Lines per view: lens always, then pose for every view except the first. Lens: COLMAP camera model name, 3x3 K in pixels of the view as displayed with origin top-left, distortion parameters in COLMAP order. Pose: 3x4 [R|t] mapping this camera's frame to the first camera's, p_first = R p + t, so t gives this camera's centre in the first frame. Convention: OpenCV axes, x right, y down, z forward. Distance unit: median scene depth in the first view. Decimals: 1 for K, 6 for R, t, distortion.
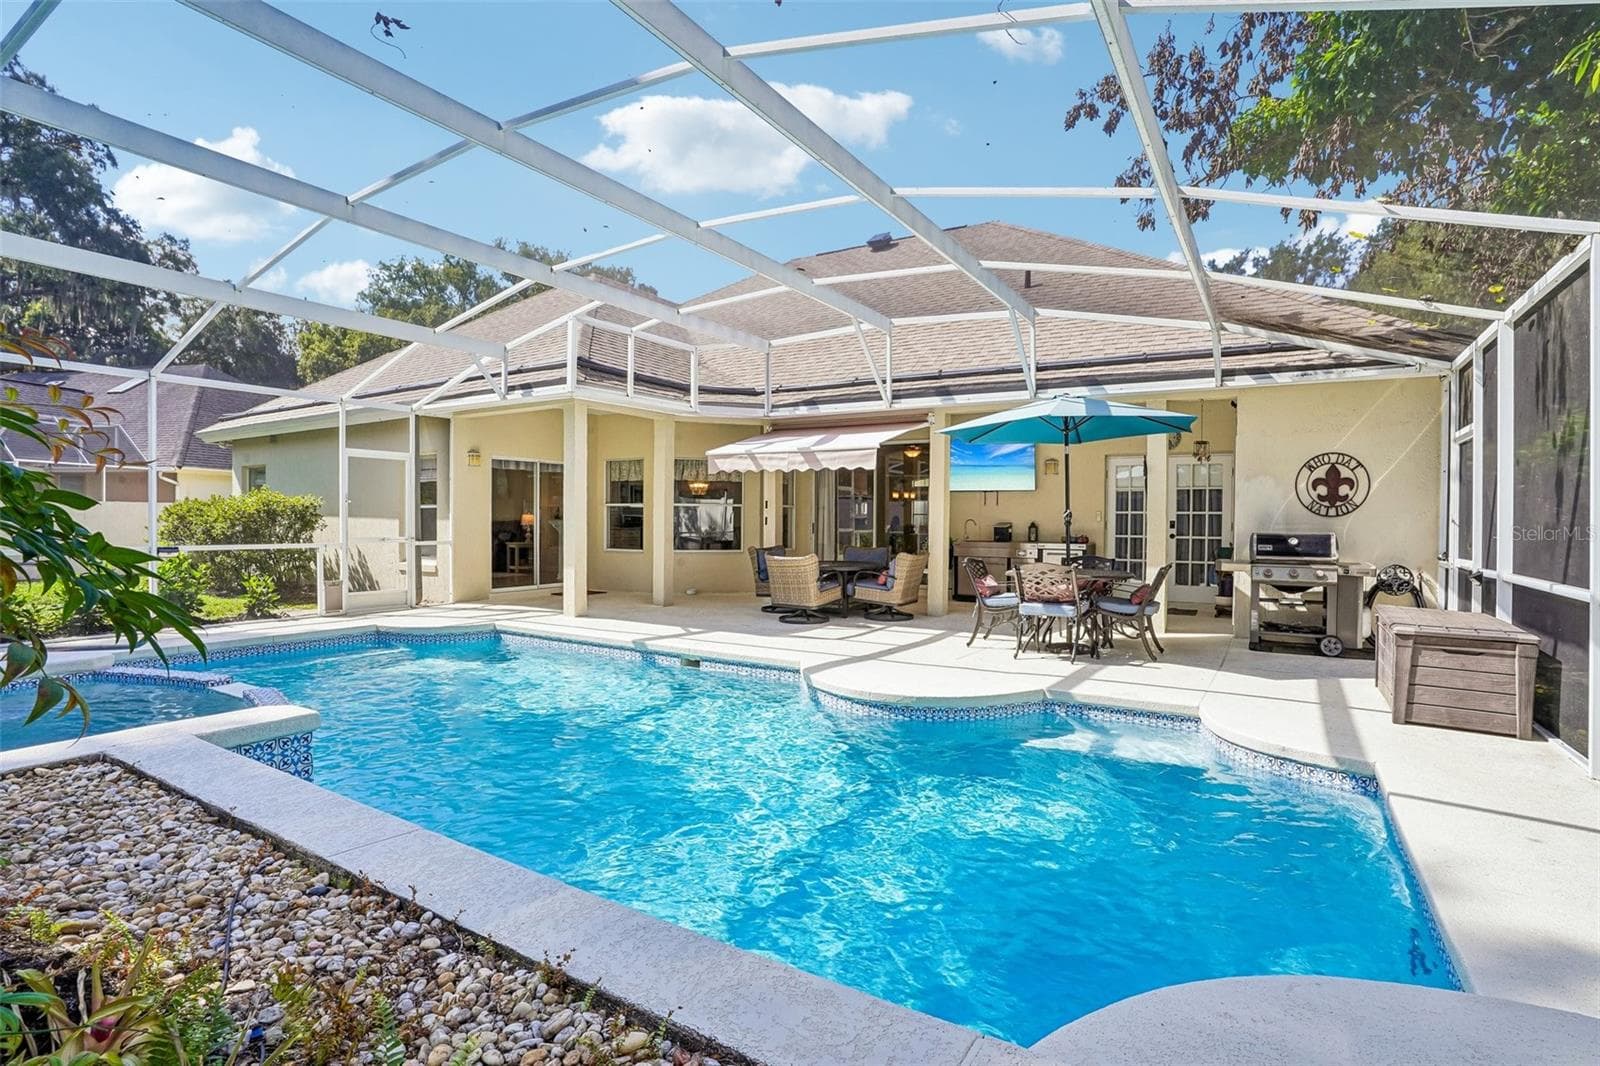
lens RADIAL K [[789.7, 0, 800.0], [0, 789.7, 533.0], [0, 0, 1]] dist [-0.063929, 0.000117]
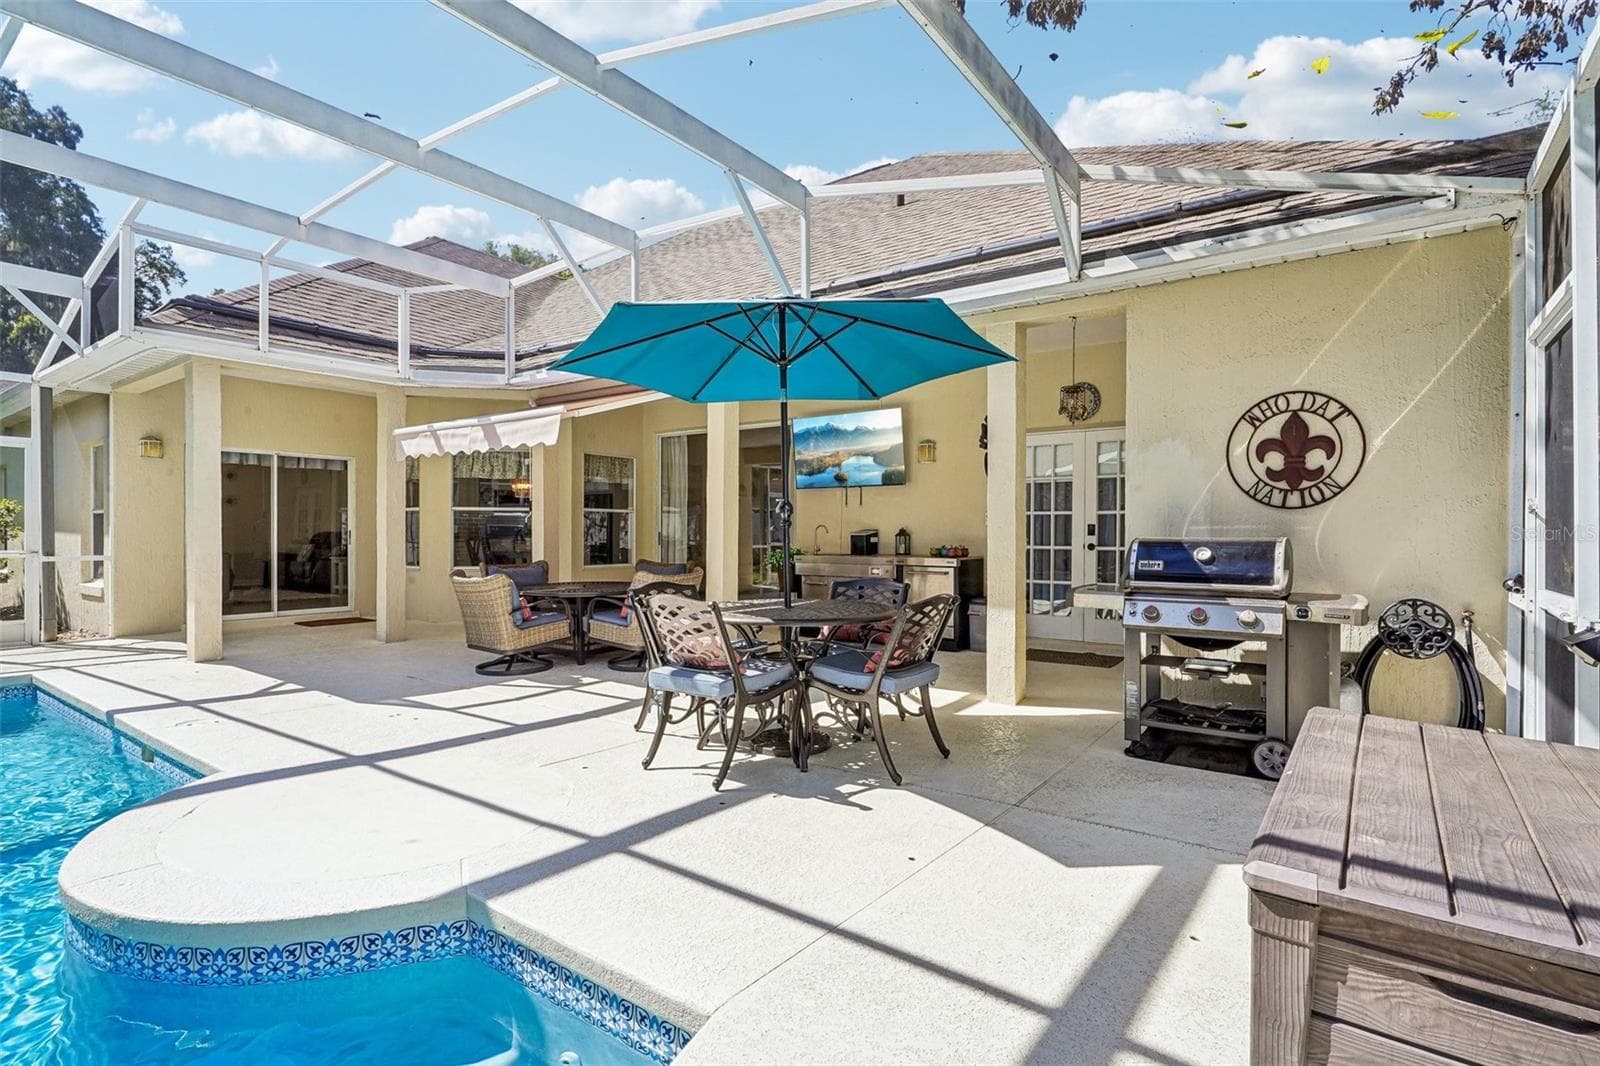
lens RADIAL K [[769.9, 0, 800.0], [0, 769.9, 533.0], [0, 0, 1]] dist [-0.003591, -0.021600]
pose [[0.996499, -0.004327, -0.083495, 0.390002], [0.002814, 0.999830, -0.018227, 0.005200], [0.083560, 0.017929, 0.996341, 0.426858]]
